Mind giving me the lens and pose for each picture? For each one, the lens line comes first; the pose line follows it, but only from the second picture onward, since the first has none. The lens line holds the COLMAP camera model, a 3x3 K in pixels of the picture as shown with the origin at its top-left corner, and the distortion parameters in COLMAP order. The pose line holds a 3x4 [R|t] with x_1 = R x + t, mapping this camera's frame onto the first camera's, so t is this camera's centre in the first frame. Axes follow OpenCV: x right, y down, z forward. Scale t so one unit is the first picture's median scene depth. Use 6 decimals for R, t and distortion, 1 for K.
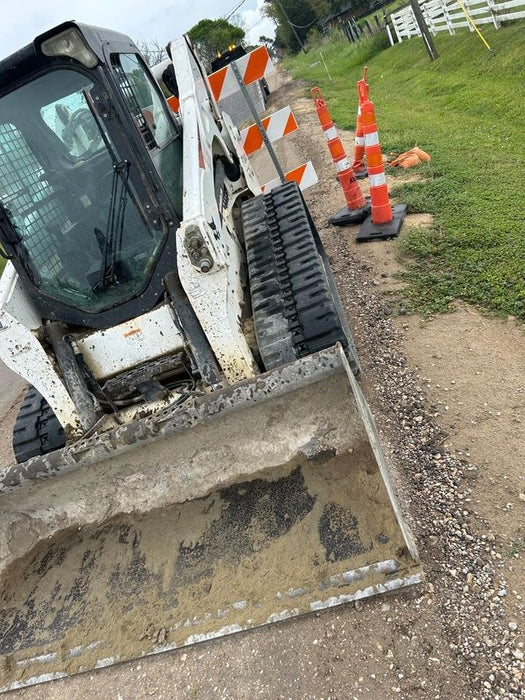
lens RADIAL K [[501.5, 0, 262.9], [0, 501.5, 375.6], [0, 0, 1]] dist [0.082050, -0.070578]
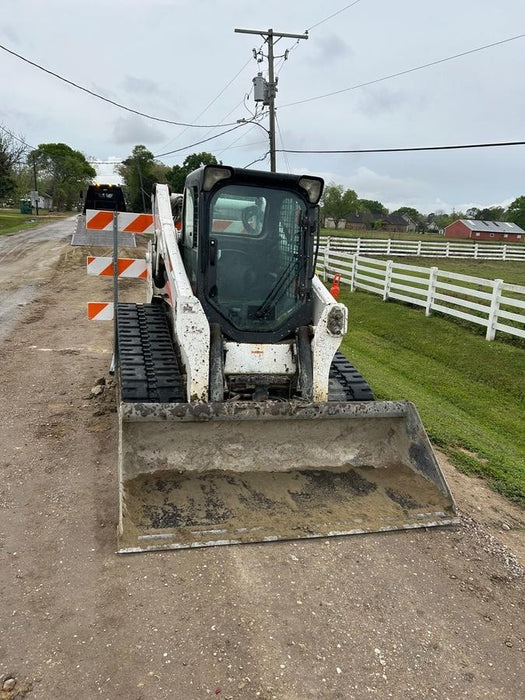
lens RADIAL K [[501.5, 0, 262.9], [0, 501.5, 375.6], [0, 0, 1]] dist [0.082050, -0.070578]
pose [[0.836781, 0.387785, 0.386549, -0.915542], [-0.254404, 0.900504, -0.352662, 0.565705], [-0.484846, 0.196761, 0.852179, -0.262943]]
